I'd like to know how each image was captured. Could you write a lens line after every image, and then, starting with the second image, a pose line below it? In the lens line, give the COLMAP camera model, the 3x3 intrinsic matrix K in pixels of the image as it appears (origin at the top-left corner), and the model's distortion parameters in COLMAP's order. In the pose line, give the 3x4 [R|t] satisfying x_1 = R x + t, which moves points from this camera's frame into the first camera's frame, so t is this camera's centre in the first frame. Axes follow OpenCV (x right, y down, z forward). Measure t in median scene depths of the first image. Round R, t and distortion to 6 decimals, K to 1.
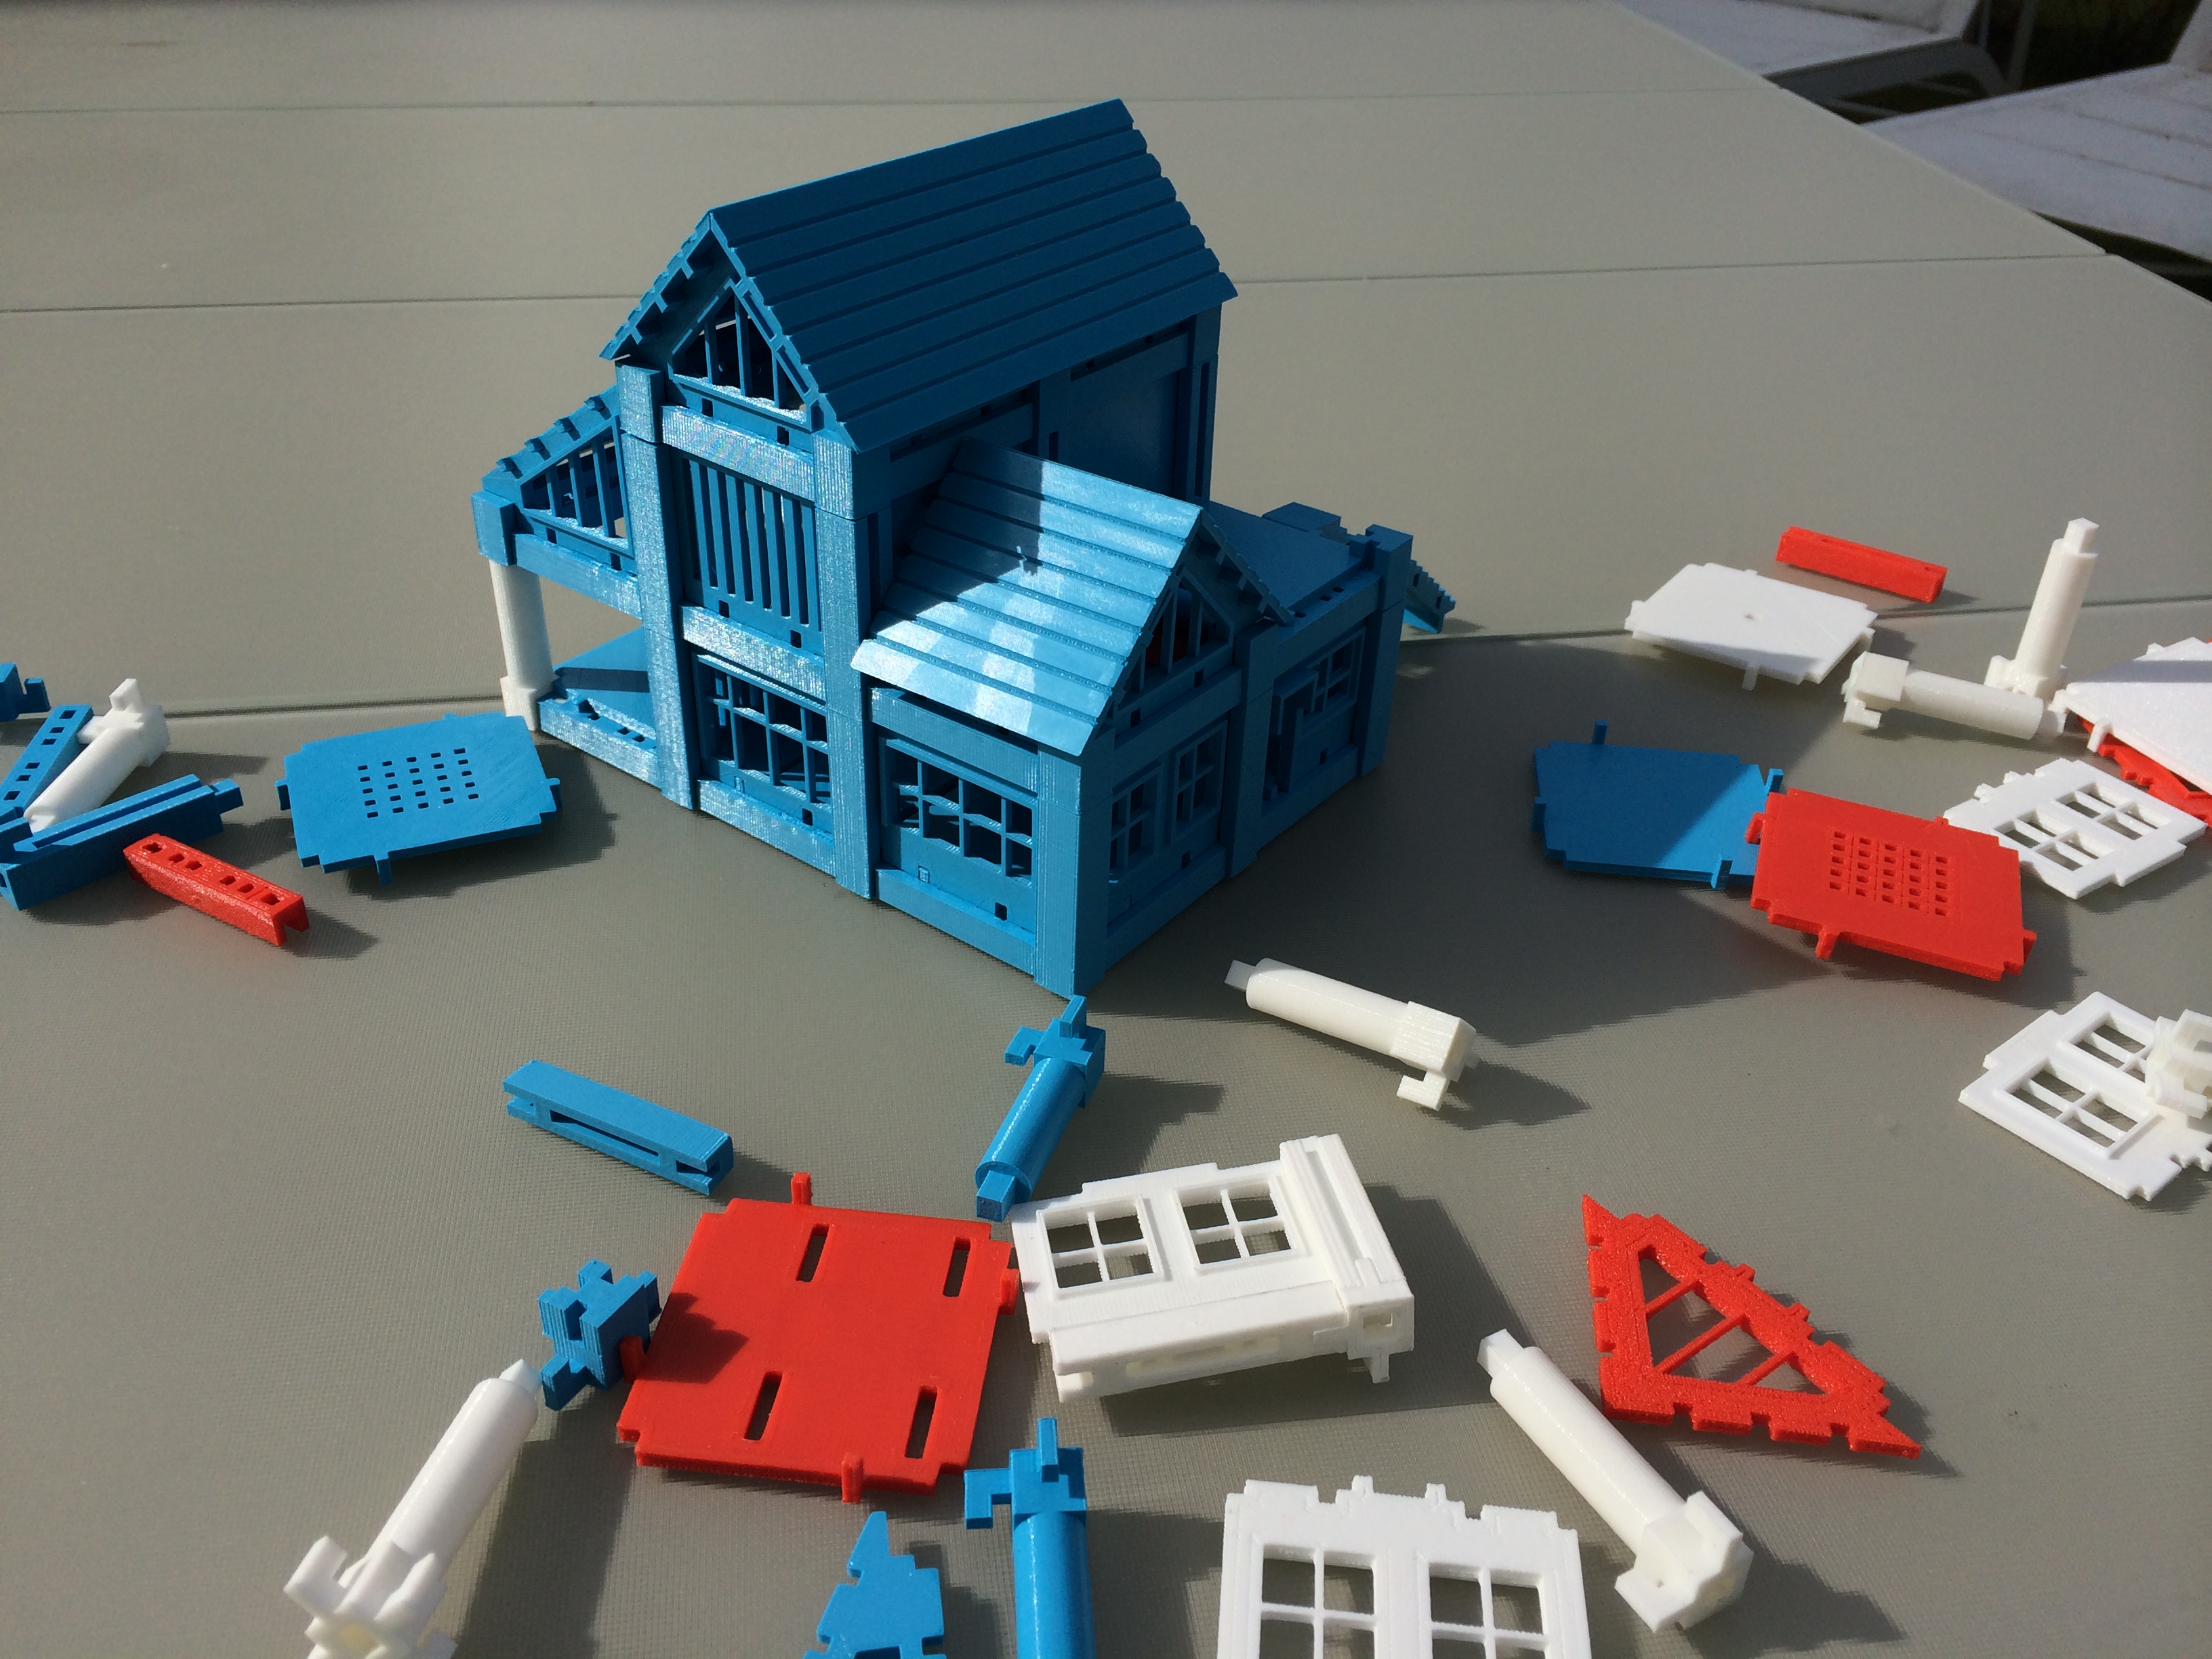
lens RADIAL K [[1912.4, 0, 1106.0], [0, 1912.4, 829.5], [0, 0, 1]] dist [0.009403, 0.002559]
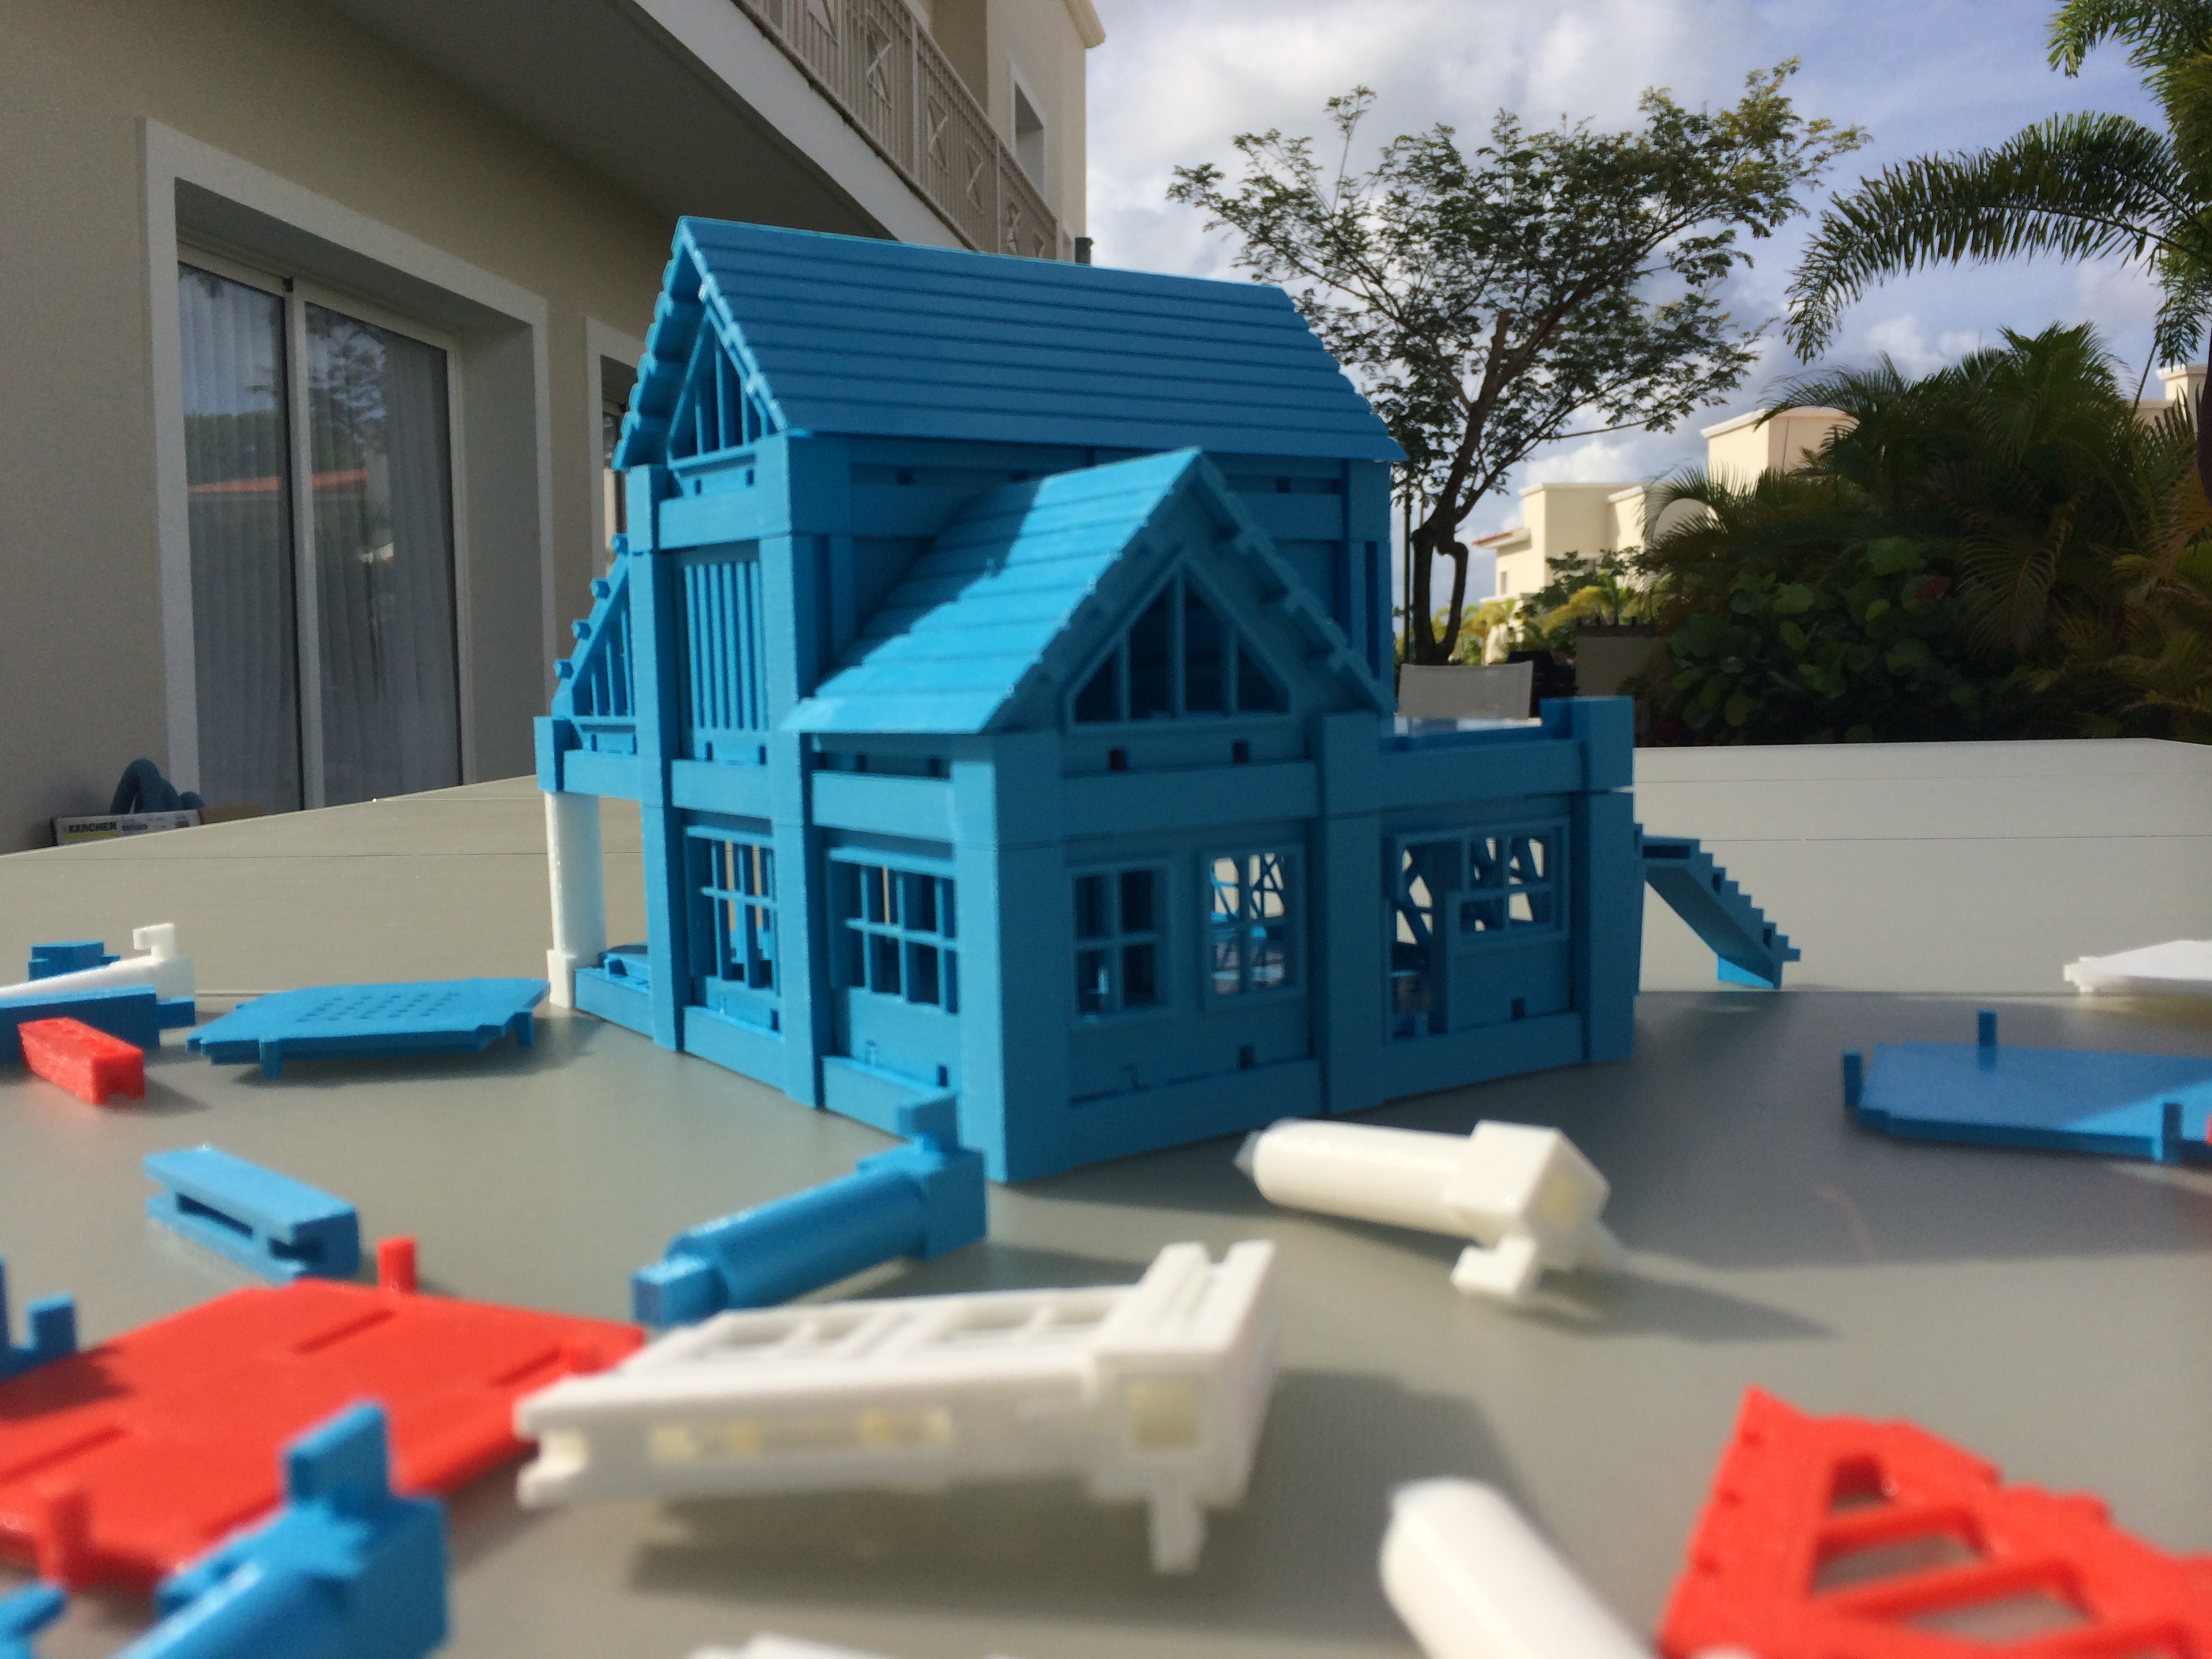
lens RADIAL K [[1912.4, 0, 1106.0], [0, 1912.4, 829.5], [0, 0, 1]] dist [0.009403, 0.002559]
pose [[0.947146, -0.034780, -0.318911, 0.227459], [-0.122048, 0.880285, -0.458478, 0.278244], [0.296679, 0.473168, 0.829514, 0.414693]]
